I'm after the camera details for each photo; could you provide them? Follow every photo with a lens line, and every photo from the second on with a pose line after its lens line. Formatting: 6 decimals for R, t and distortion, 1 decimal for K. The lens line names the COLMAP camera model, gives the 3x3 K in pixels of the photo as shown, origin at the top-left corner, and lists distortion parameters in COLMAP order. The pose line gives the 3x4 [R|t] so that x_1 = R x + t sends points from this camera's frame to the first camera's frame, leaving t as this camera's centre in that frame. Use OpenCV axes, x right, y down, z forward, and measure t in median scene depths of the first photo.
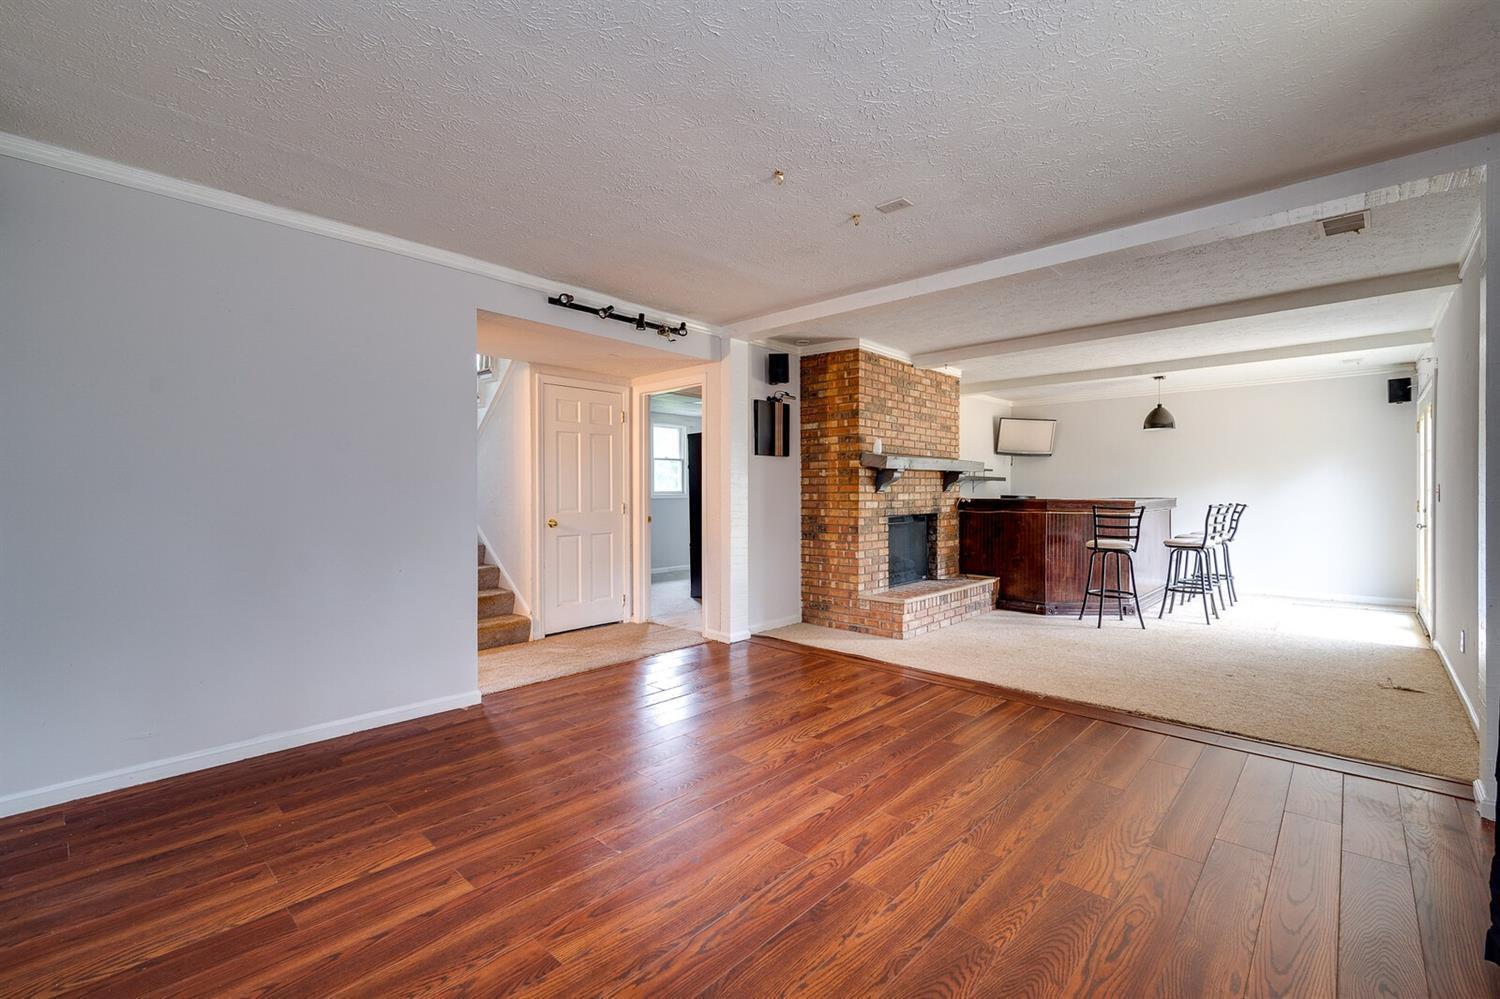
lens RADIAL K [[654.0, 0, 746.7], [0, 654.0, 496.0], [0, 0, 1]] dist [0.001452, 0.000126]
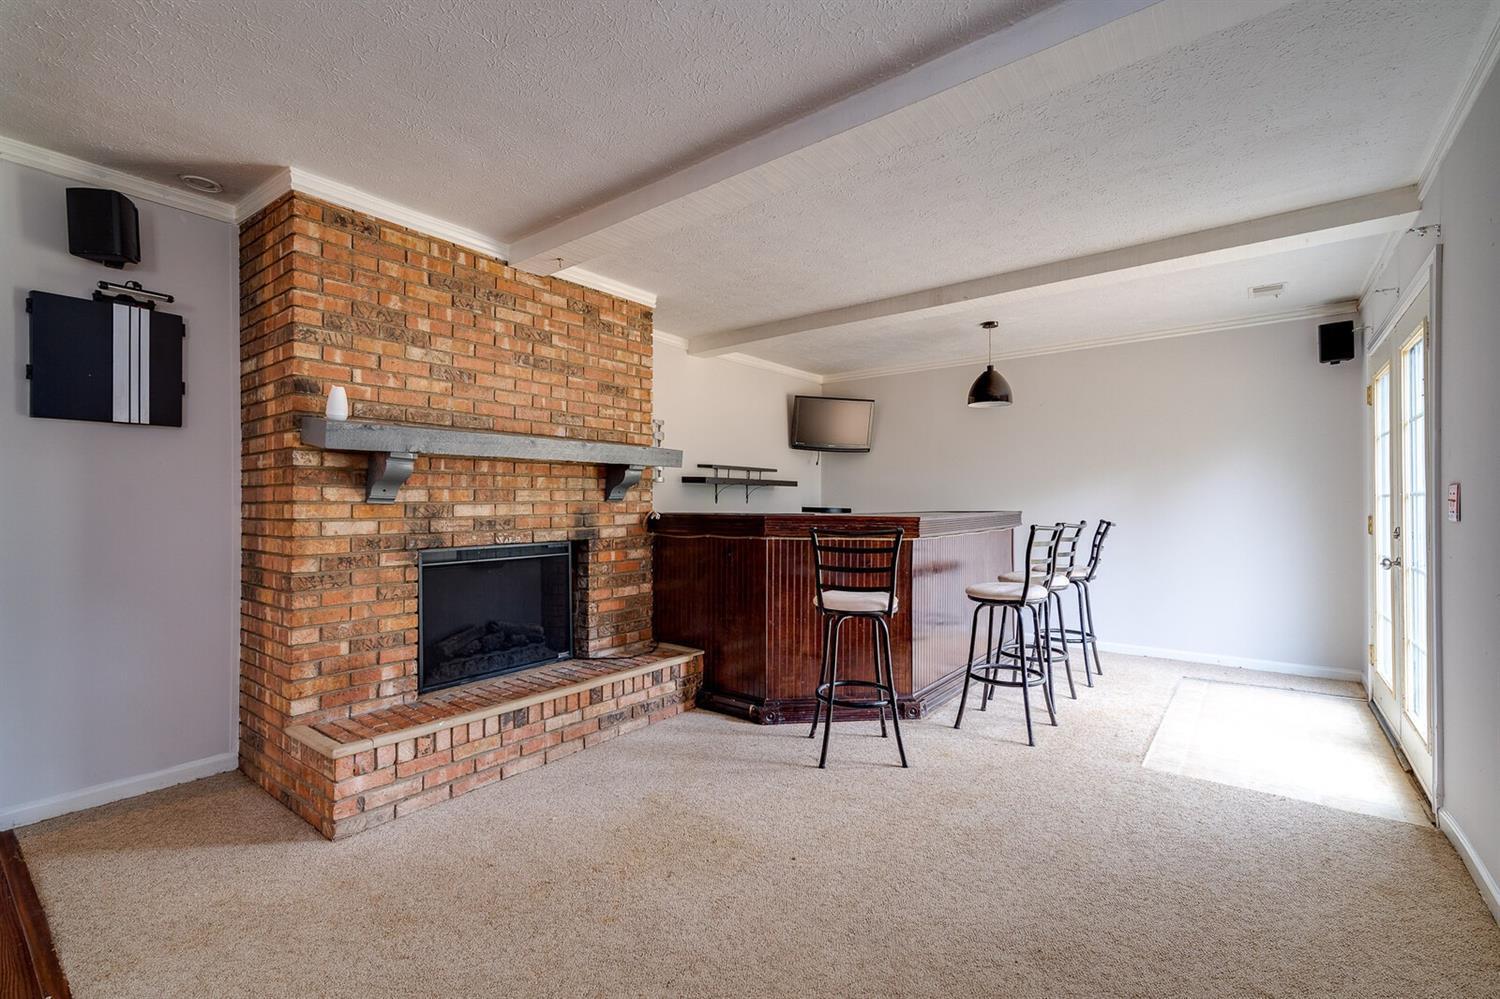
lens RADIAL K [[654.0, 0, 753.8], [0, 654.0, 502.3], [0, 0, 1]] dist [0.001452, 0.000126]
pose [[0.995463, -0.000368, 0.095150, 0.403485], [0.001123, 0.999968, -0.007884, -0.001125], [-0.095144, 0.007956, 0.995432, 0.456326]]
